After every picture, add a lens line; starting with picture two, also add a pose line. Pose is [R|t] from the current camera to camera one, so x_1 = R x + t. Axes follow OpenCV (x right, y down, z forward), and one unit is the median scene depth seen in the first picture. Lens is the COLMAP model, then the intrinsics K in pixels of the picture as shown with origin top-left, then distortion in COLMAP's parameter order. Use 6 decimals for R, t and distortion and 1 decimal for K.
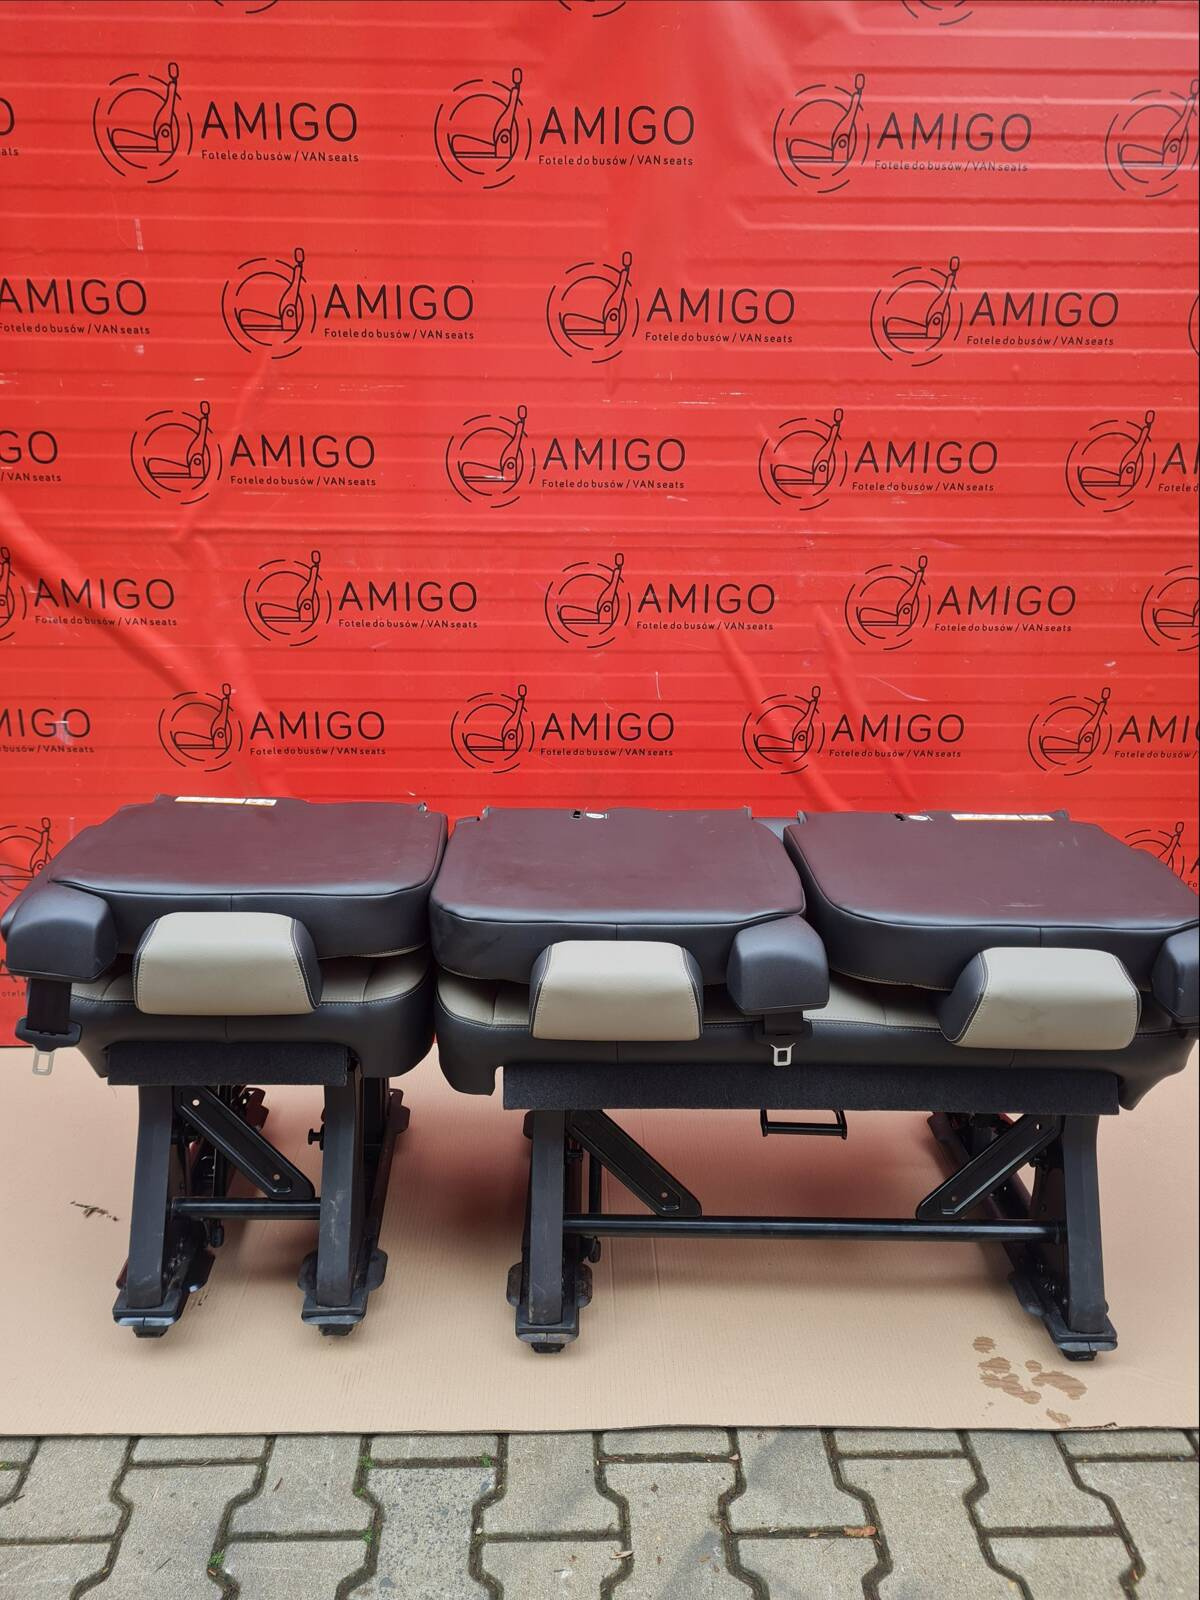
lens RADIAL K [[1200.2, 0, 573.8], [0, 1200.2, 807.2], [0, 0, 1]] dist [0.037766, -0.044459]
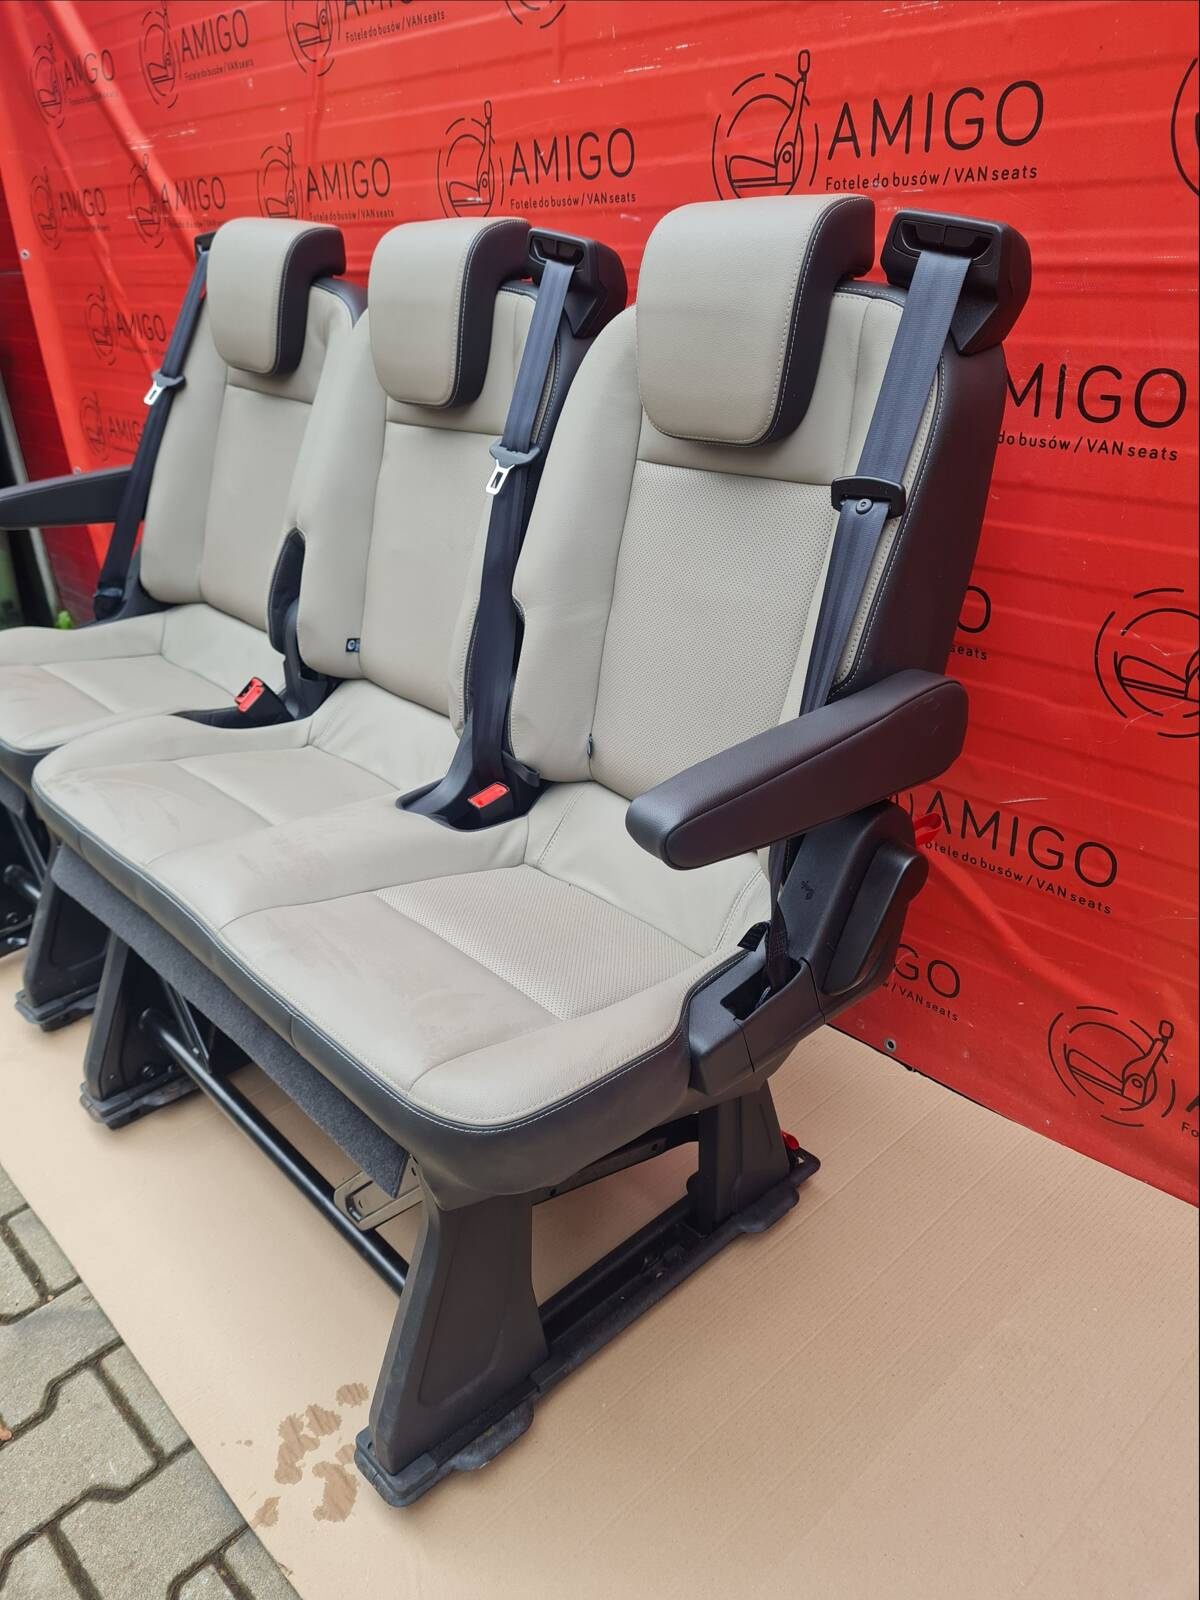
lens RADIAL K [[1200.2, 0, 585.1], [0, 1200.2, 788.4], [0, 0, 1]] dist [0.037766, -0.044459]
pose [[0.662791, 0.284129, -0.692805, 0.677234], [-0.170774, 0.958188, 0.229590, -0.091627], [0.729071, -0.033857, 0.683600, 0.480778]]
